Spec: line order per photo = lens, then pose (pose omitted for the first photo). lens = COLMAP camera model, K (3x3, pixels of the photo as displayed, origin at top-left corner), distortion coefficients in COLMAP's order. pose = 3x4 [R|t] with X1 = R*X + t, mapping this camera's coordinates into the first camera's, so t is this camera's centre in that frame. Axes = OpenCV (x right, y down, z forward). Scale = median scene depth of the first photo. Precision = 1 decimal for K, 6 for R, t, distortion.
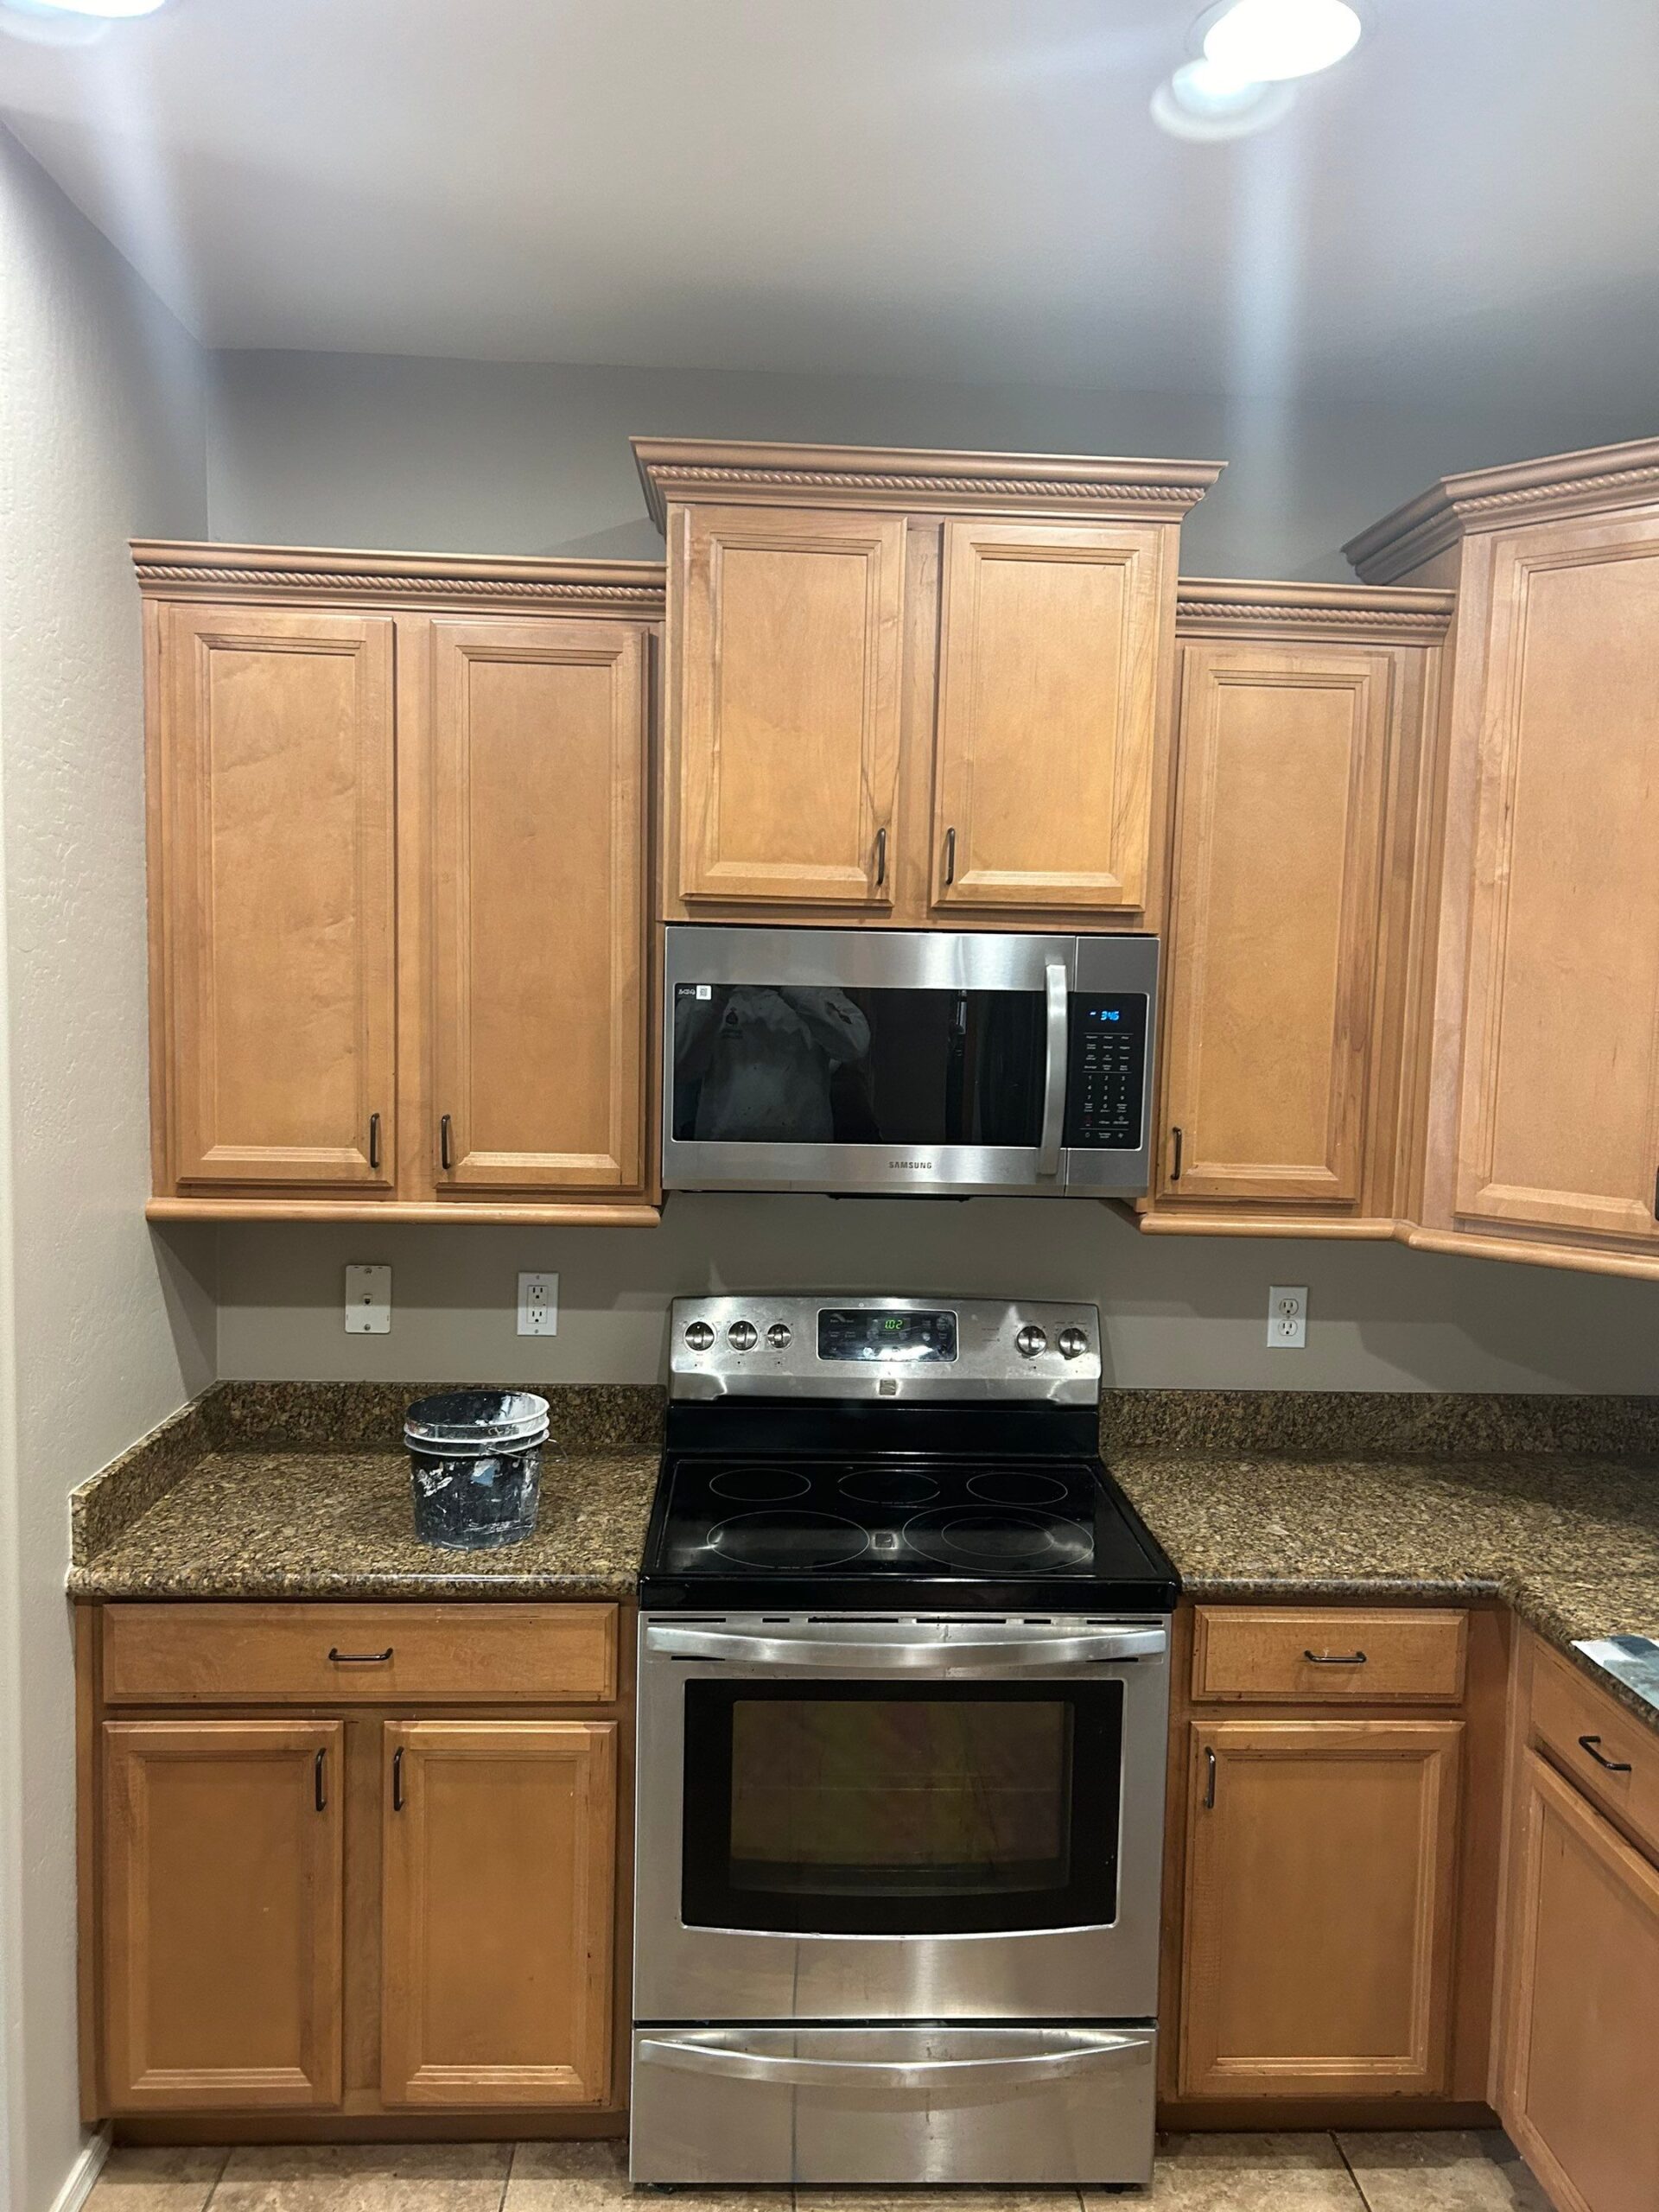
lens RADIAL K [[1695.1, 0, 858.3], [0, 1695.1, 1108.2], [0, 0, 1]] dist [0.068171, -0.074367]
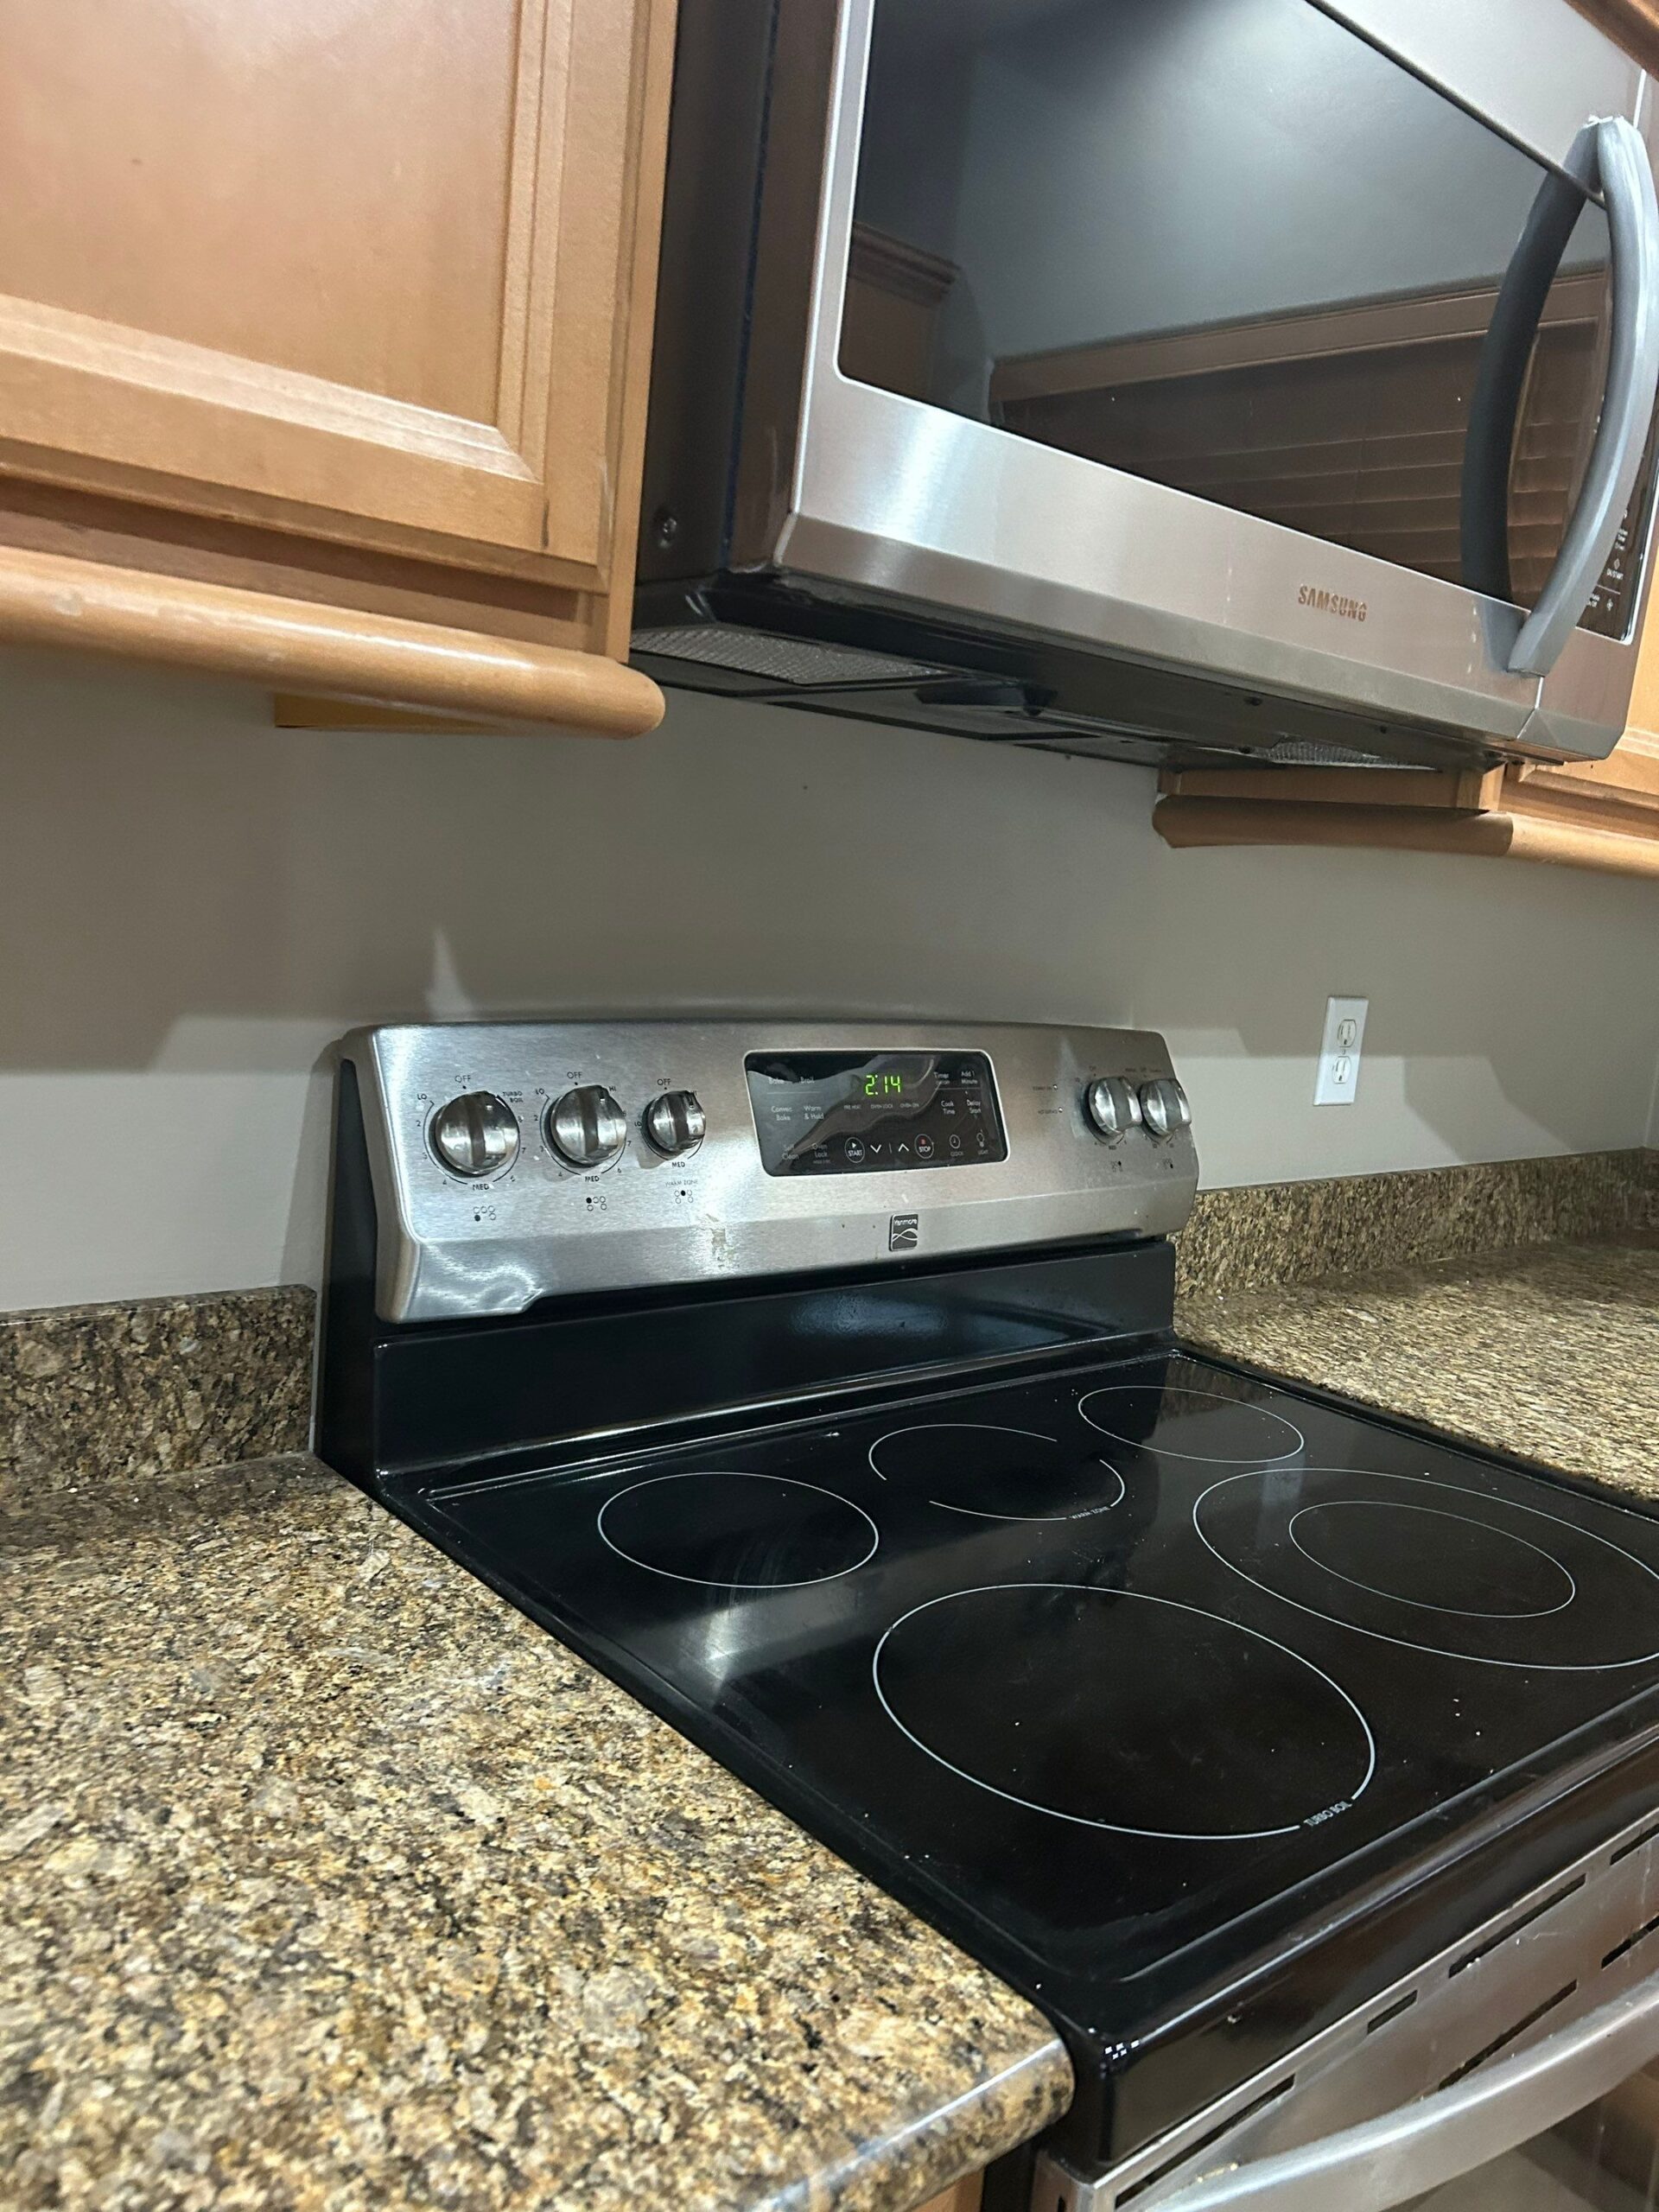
lens RADIAL K [[1671.2, 0, 832.3], [0, 1671.2, 1101.4], [0, 0, 1]] dist [0.058804, -0.076250]
pose [[0.790503, -0.039729, 0.611168, -0.271093], [-0.017347, 0.996041, 0.087185, 0.107929], [-0.612212, -0.079522, 0.786685, 0.763950]]
